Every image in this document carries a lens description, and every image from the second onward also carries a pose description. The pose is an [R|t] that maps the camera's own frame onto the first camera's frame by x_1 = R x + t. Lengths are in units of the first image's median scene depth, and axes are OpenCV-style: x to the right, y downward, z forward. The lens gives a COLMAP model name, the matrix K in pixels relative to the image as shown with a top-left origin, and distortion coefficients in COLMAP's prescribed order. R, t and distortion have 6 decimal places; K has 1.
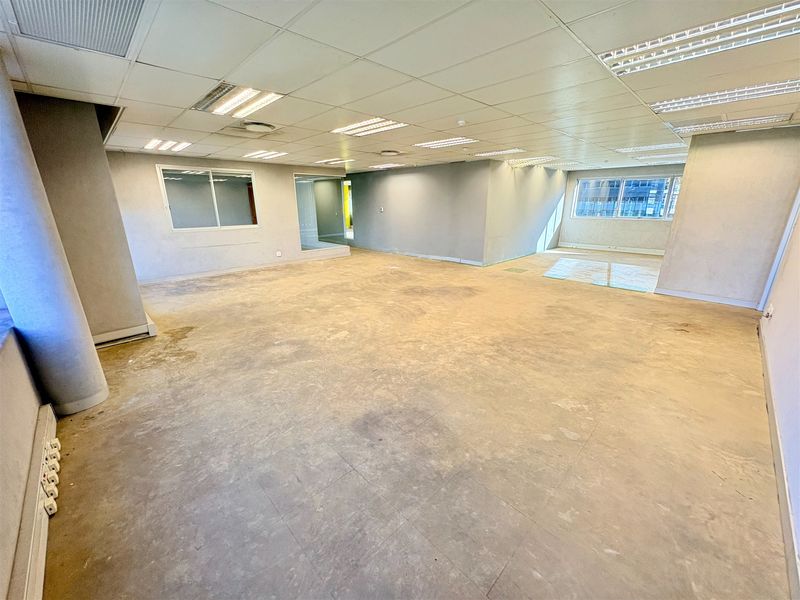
lens RADIAL K [[320.0, 0, 399.5], [0, 320.0, 297.5], [0, 0, 1]] dist [-0.004017, 0.000598]
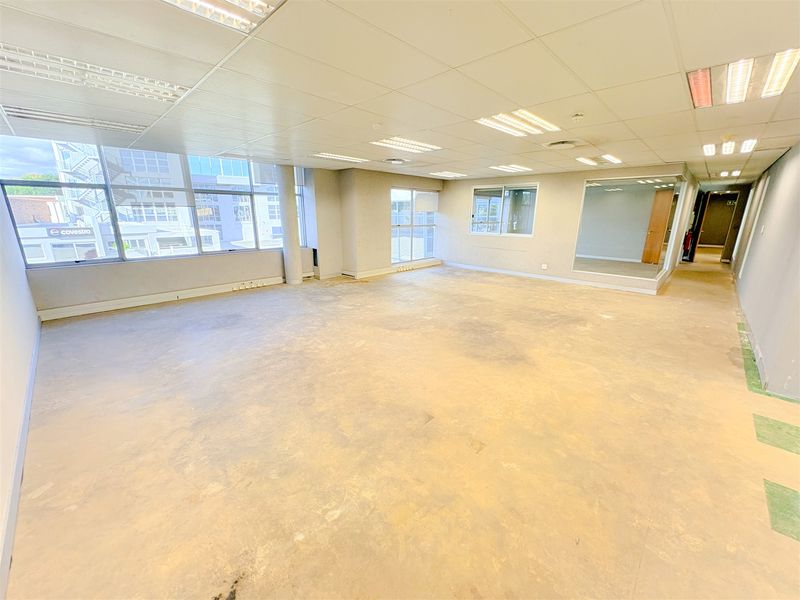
lens RADIAL K [[320.0, 0, 399.2], [0, 320.0, 297.2], [0, 0, 1]] dist [-0.004017, 0.000598]
pose [[0.032331, 0.263517, -0.964113, 1.162495], [-0.293411, 0.924618, 0.242883, -0.331186], [0.955440, 0.275029, 0.107213, 1.071288]]
